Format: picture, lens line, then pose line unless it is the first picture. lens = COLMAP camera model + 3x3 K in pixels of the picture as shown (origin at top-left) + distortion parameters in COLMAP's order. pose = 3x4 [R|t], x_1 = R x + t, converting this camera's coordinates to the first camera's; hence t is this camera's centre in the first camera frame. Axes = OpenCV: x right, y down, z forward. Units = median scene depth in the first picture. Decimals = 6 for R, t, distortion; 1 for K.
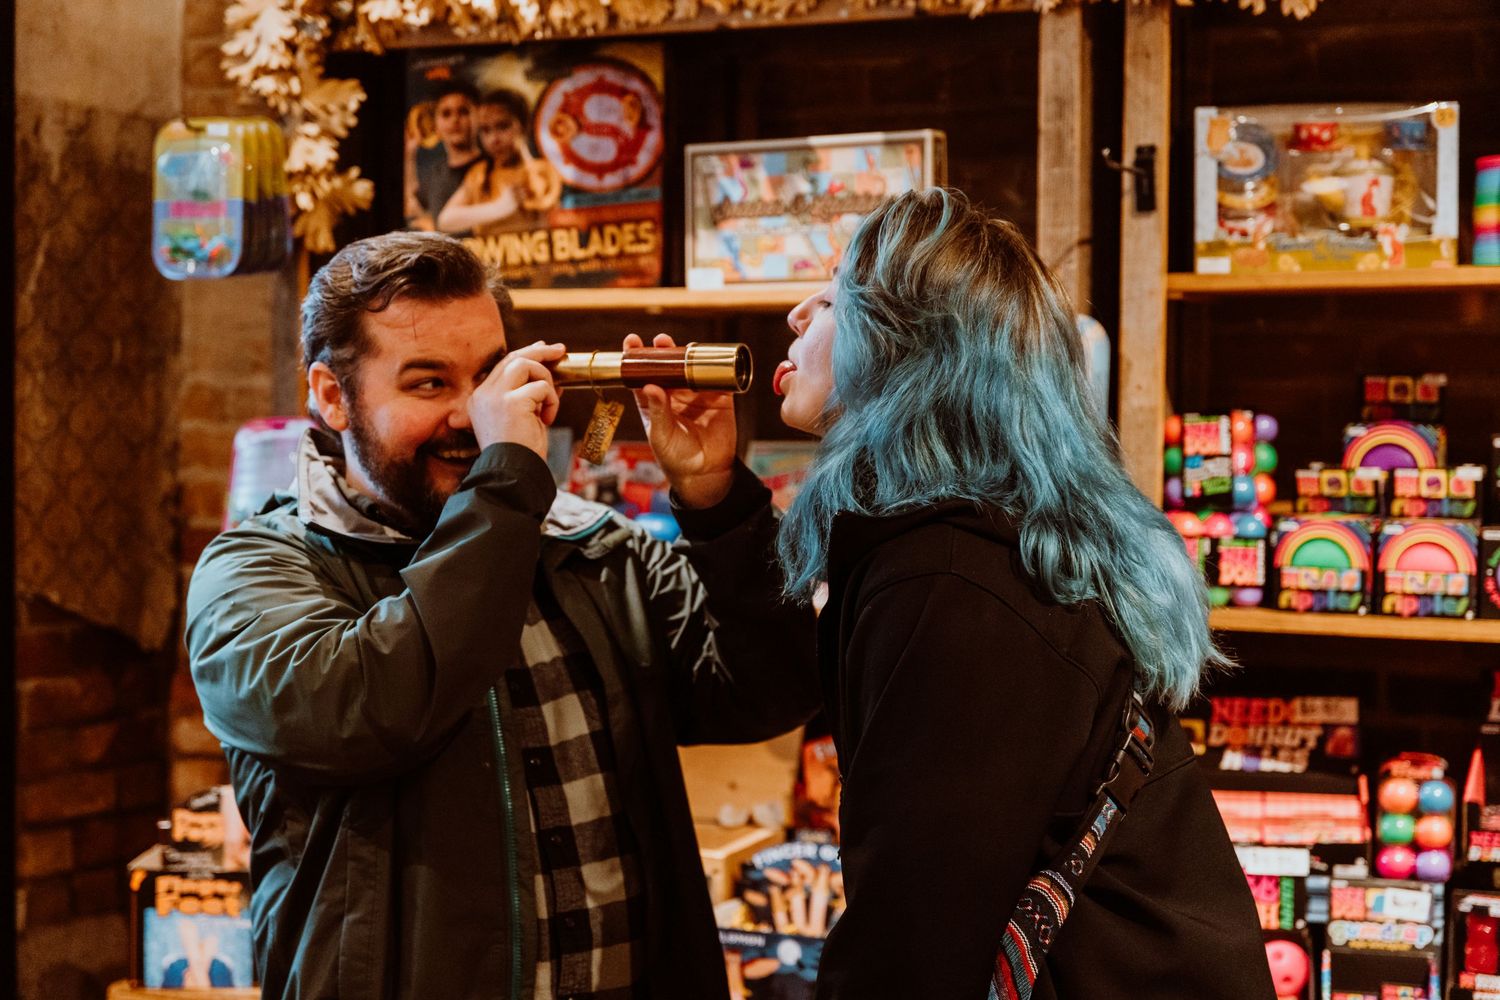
lens RADIAL K [[2455.0, 0, 747.2], [0, 2455.0, 501.6], [0, 0, 1]] dist [0.015780, 0.000000]
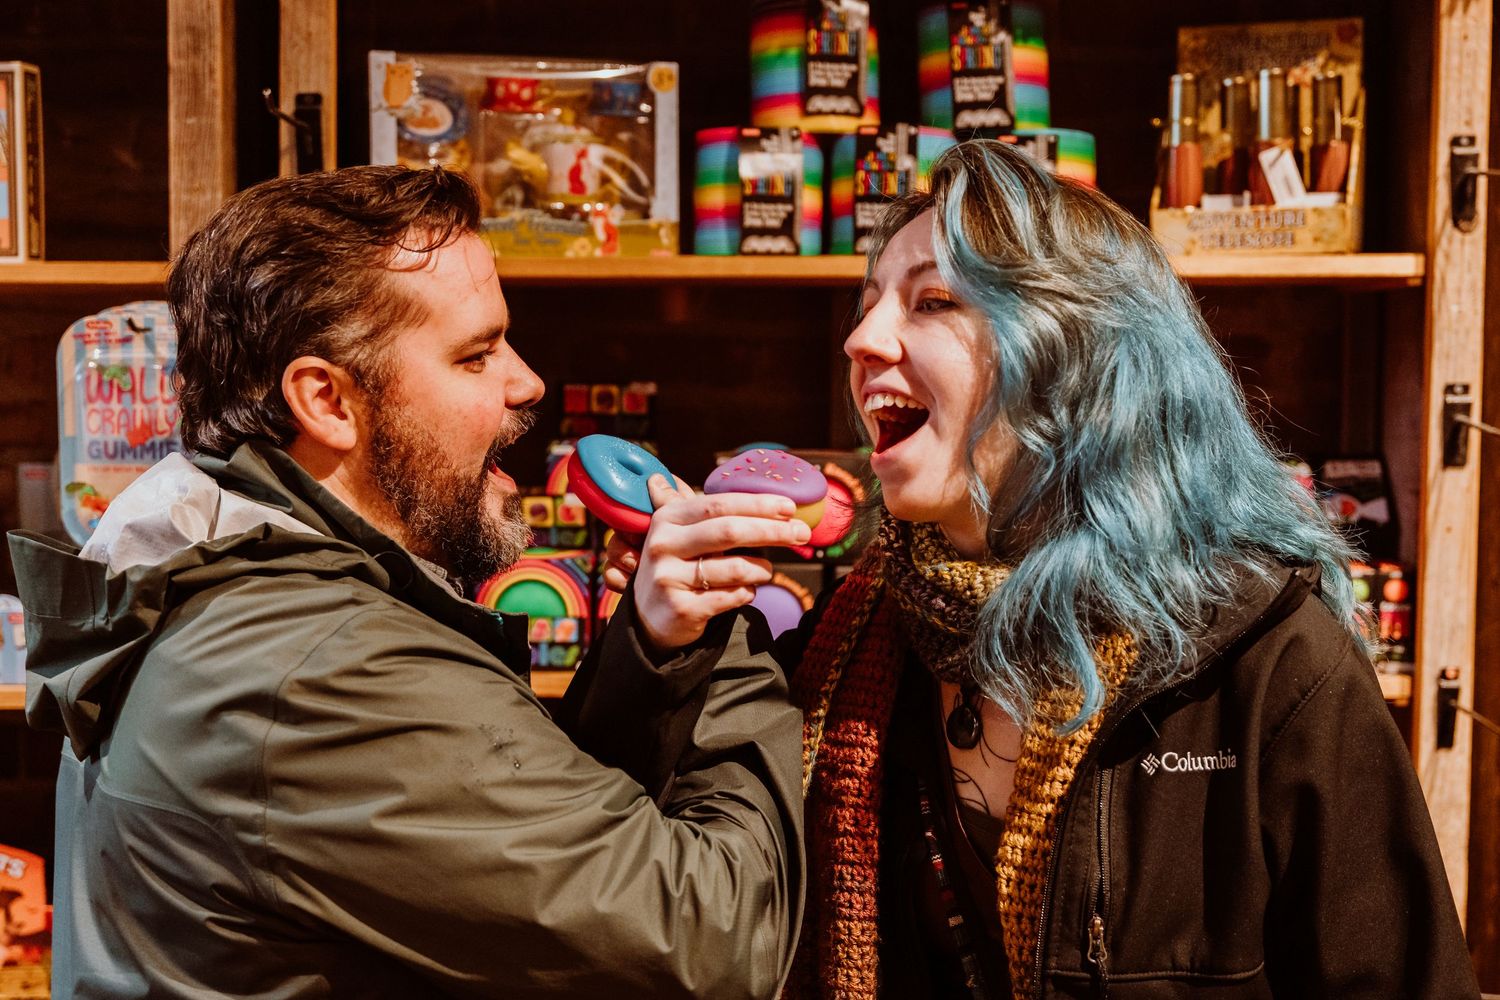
lens RADIAL K [[2223.6, 0, 763.6], [0, 2223.6, 506.1], [0, 0, 1]] dist [0.004947, 0.000000]
pose [[0.913720, -0.021839, 0.405756, 0.001591], [0.015095, 0.999690, 0.019816, -0.023661], [-0.406063, -0.011981, 0.913766, 0.280528]]
